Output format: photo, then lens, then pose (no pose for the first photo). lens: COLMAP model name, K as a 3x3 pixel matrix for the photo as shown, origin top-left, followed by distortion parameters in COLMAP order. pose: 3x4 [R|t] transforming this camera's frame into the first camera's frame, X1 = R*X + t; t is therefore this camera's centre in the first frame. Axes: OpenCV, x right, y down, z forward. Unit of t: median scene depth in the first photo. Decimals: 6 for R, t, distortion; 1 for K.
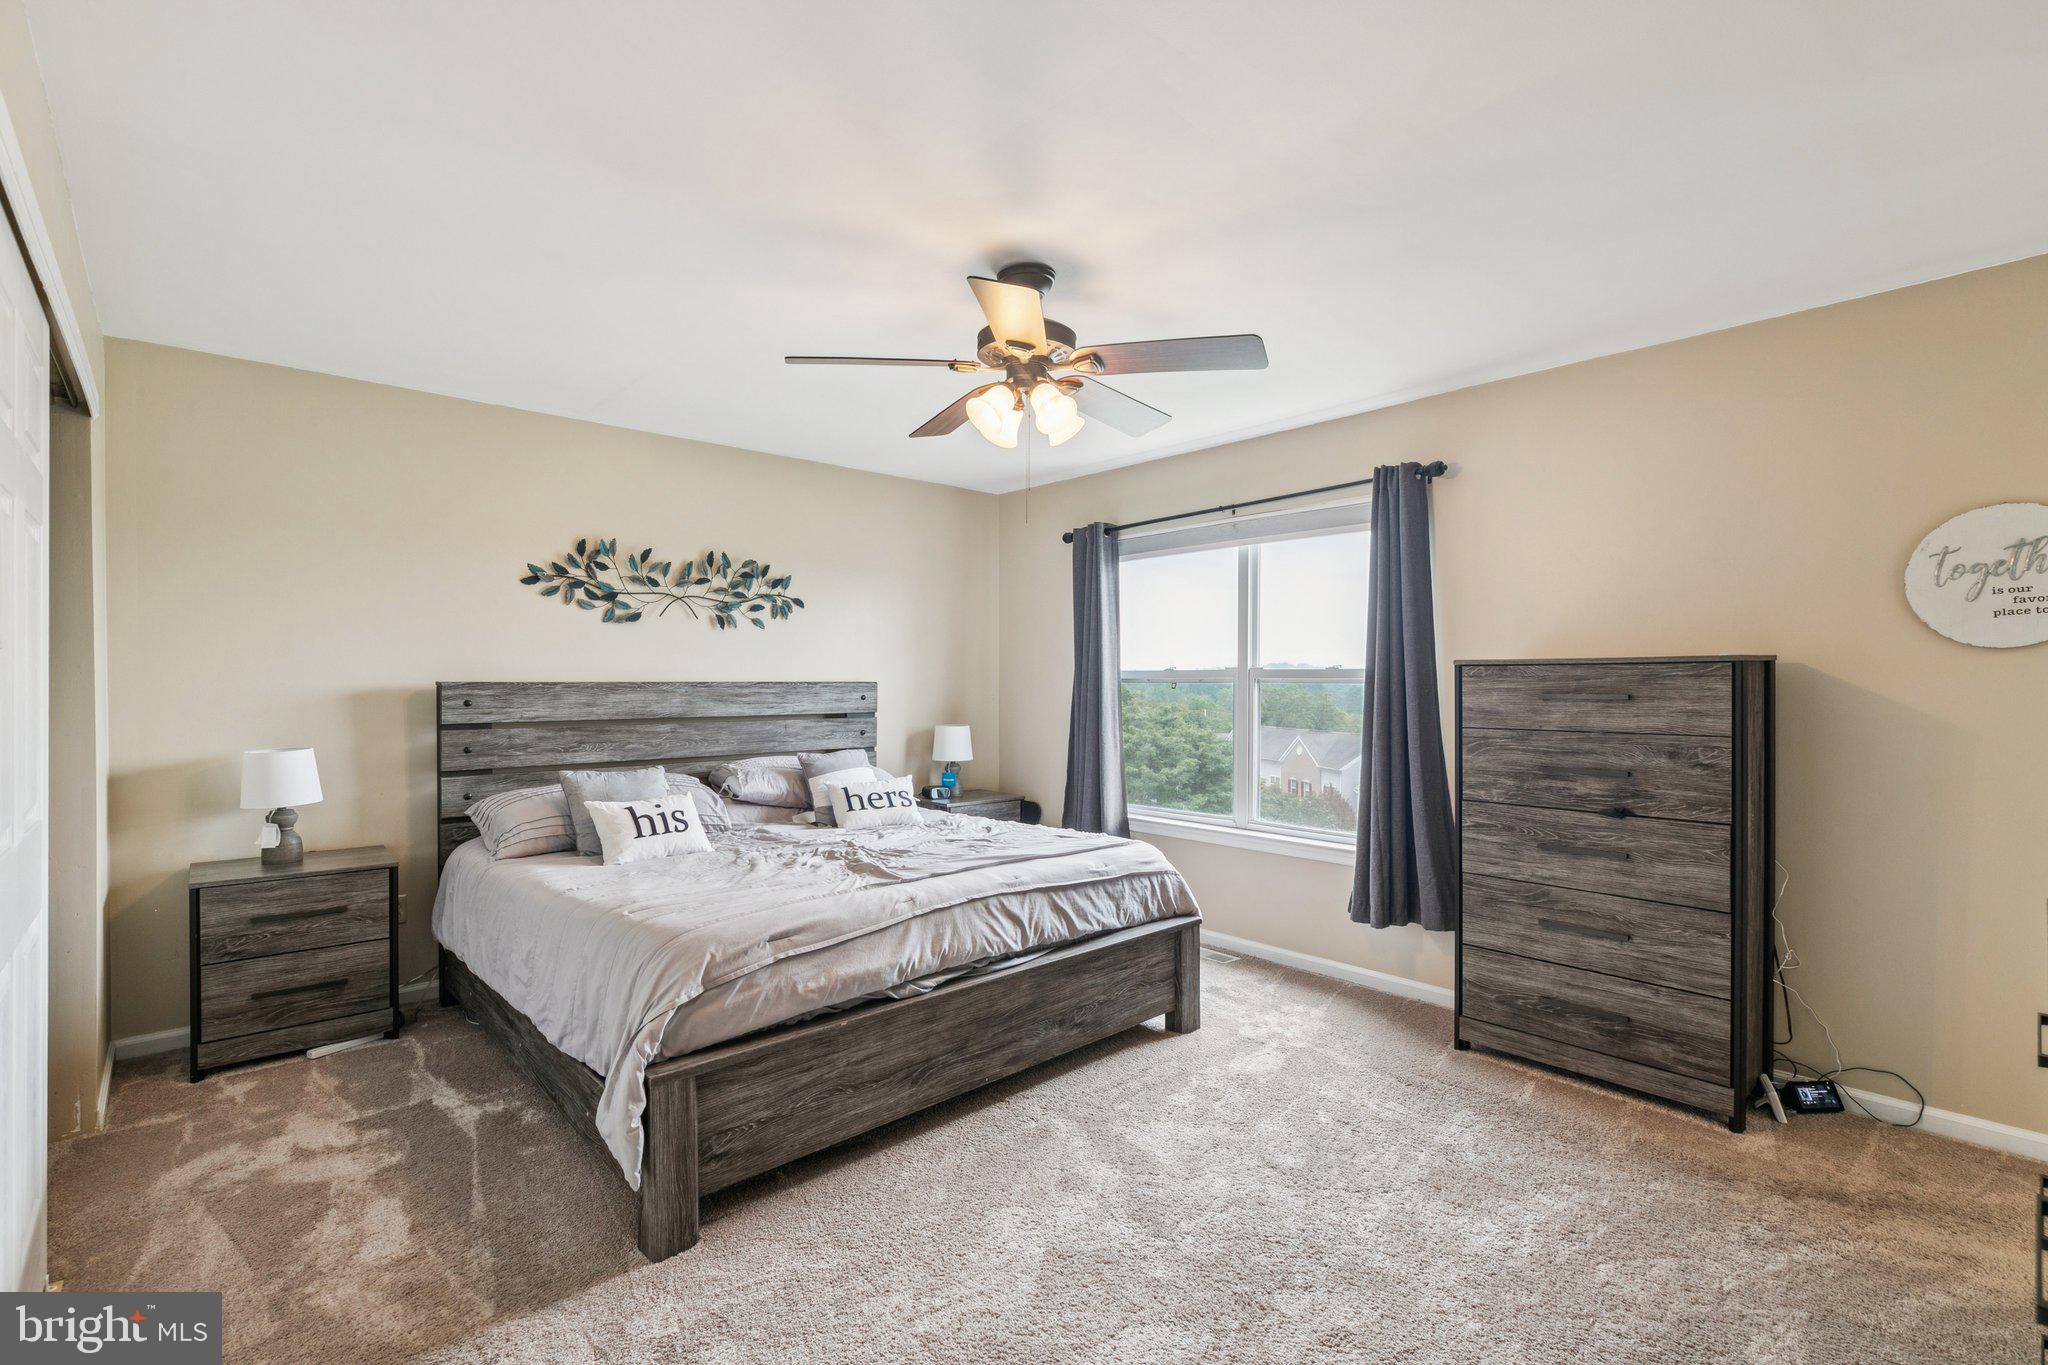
lens RADIAL K [[929.6, 0, 1028.3], [0, 929.6, 690.5], [0, 0, 1]] dist [0.001136, -0.000303]
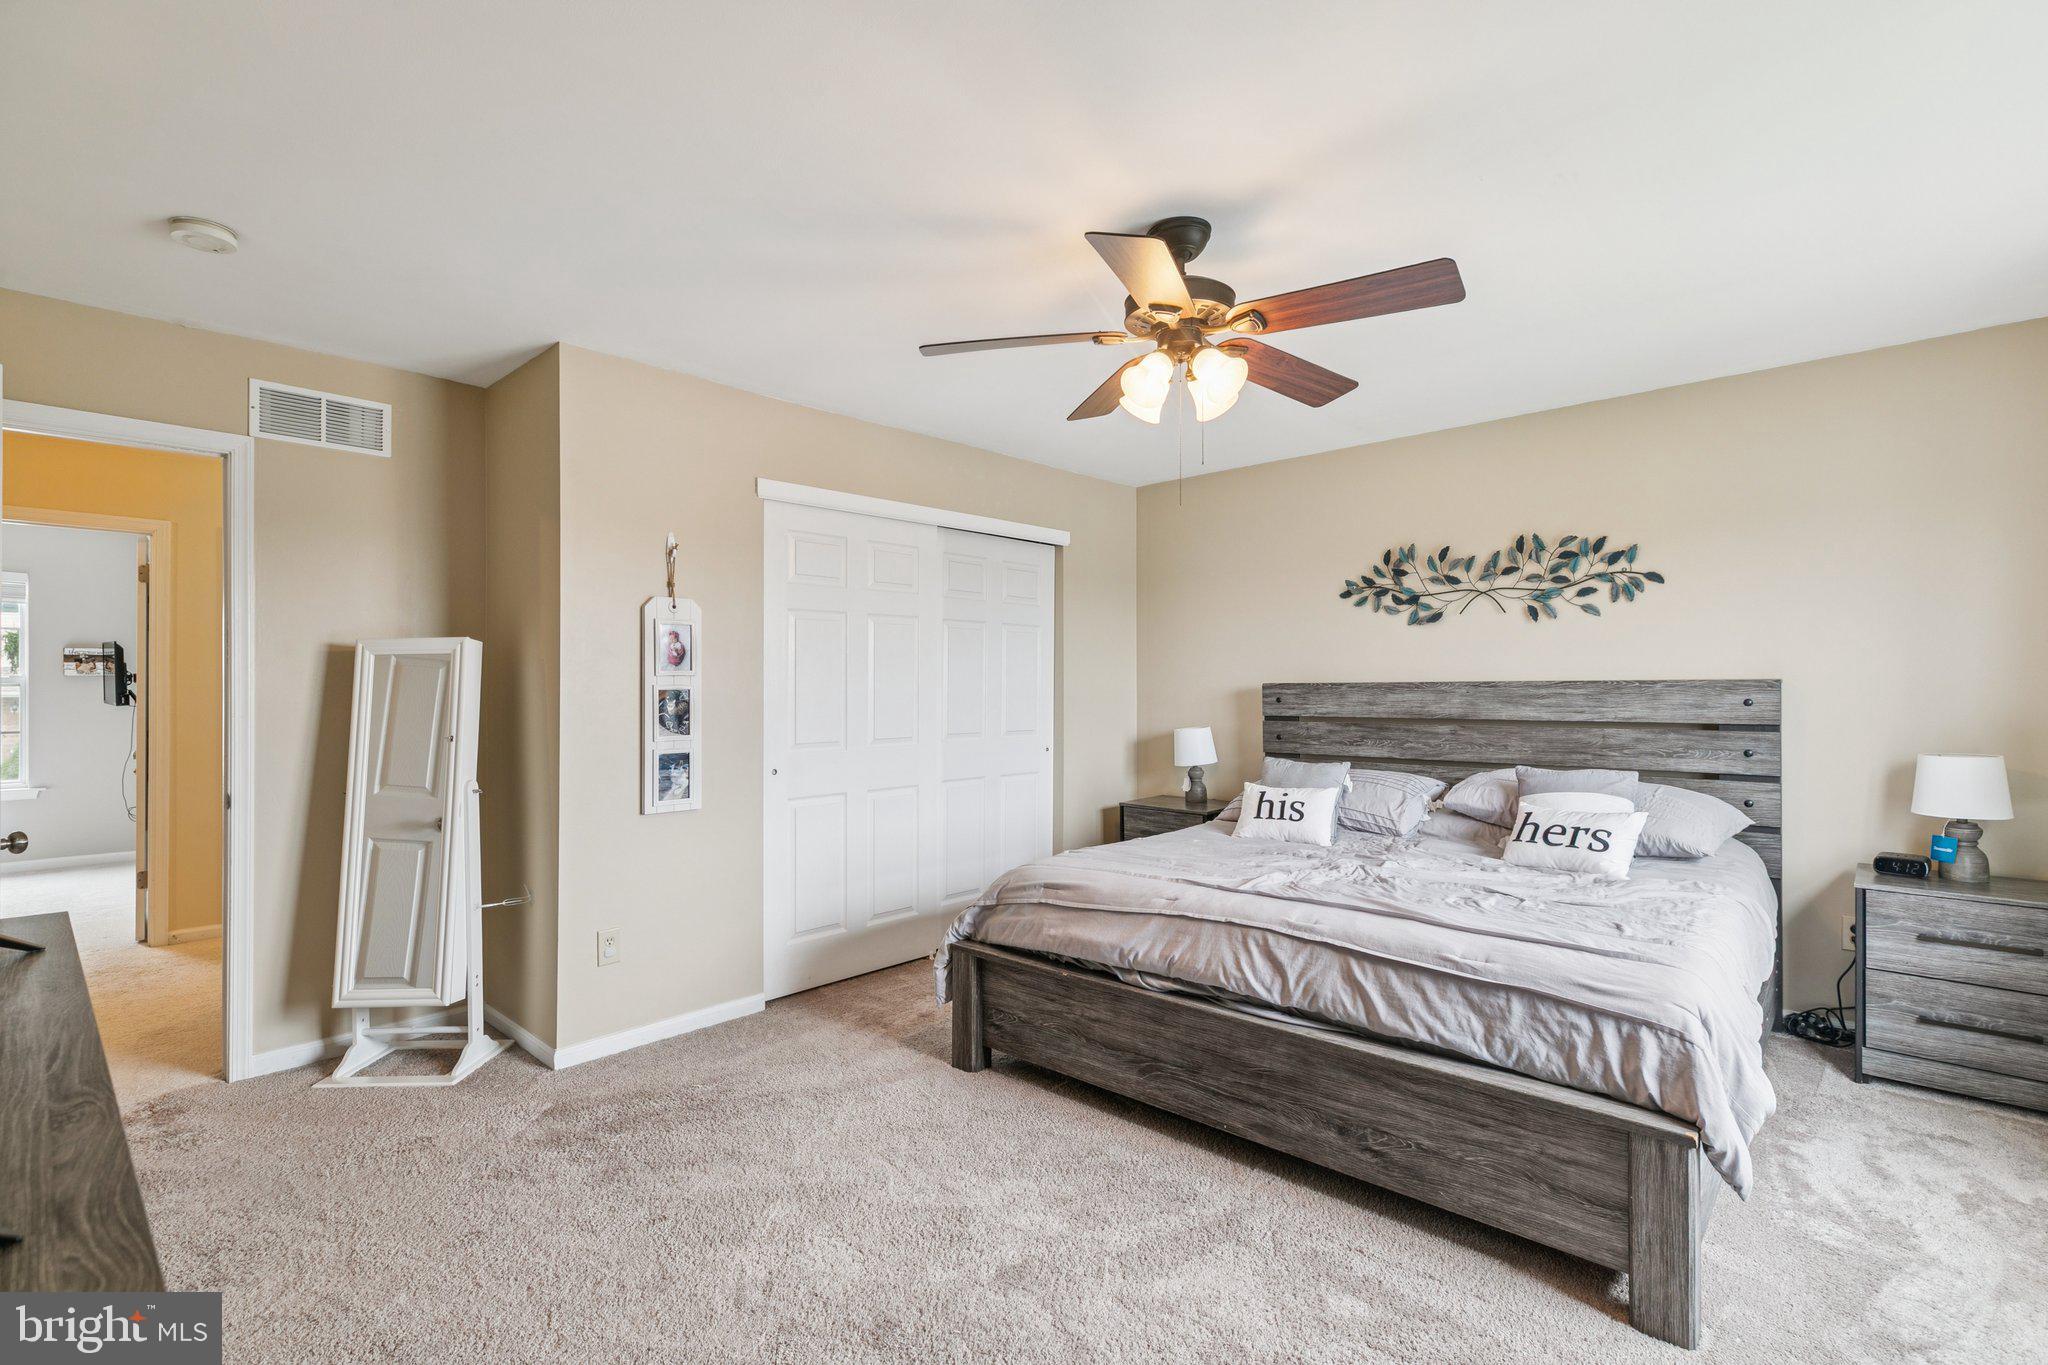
lens RADIAL K [[929.6, 0, 1028.3], [0, 929.6, 690.5], [0, 0, 1]] dist [0.001136, -0.000303]
pose [[0.083247, 0.003298, -0.996523, 0.568301], [-0.004334, 0.999986, 0.002947, -0.001233], [0.996519, 0.004074, 0.083261, 0.504667]]
